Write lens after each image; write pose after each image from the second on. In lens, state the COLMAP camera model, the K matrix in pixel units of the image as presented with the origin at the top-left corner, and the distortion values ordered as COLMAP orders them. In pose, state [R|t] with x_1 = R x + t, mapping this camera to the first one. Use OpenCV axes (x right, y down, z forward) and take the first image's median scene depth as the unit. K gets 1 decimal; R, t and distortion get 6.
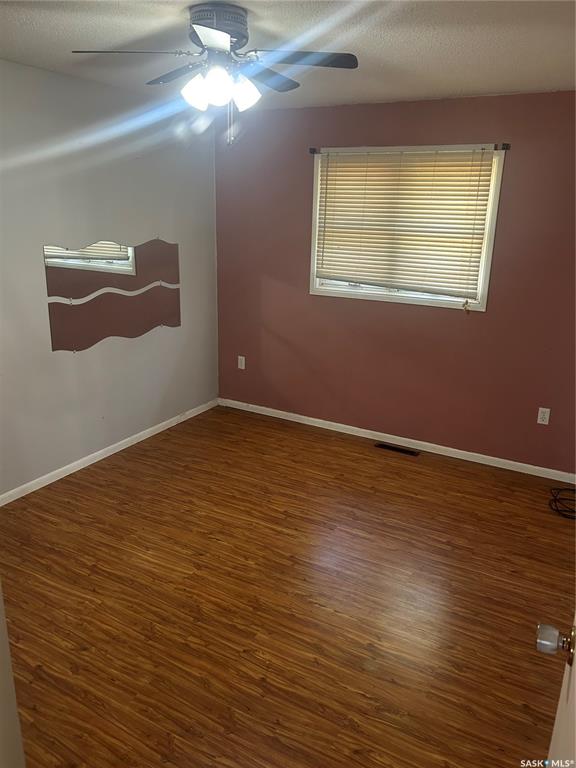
lens RADIAL K [[578.1, 0, 290.9], [0, 578.1, 386.0], [0, 0, 1]] dist [0.043270, -0.042063]
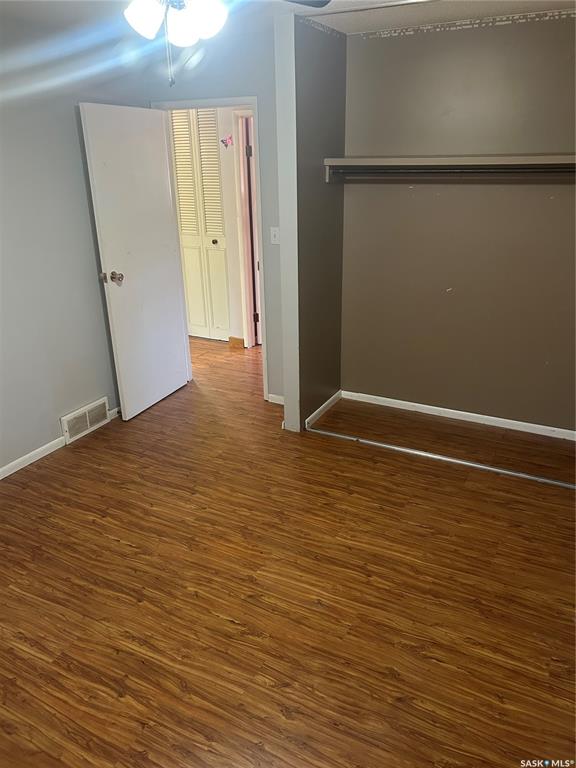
lens RADIAL K [[578.1, 0, 291.5], [0, 578.1, 384.2], [0, 0, 1]] dist [0.043270, -0.042063]
pose [[-0.999799, 0.008501, -0.018136, -0.214069], [-0.004911, 0.773781, 0.633434, -0.496779], [0.019418, 0.633396, -0.773584, 1.554685]]
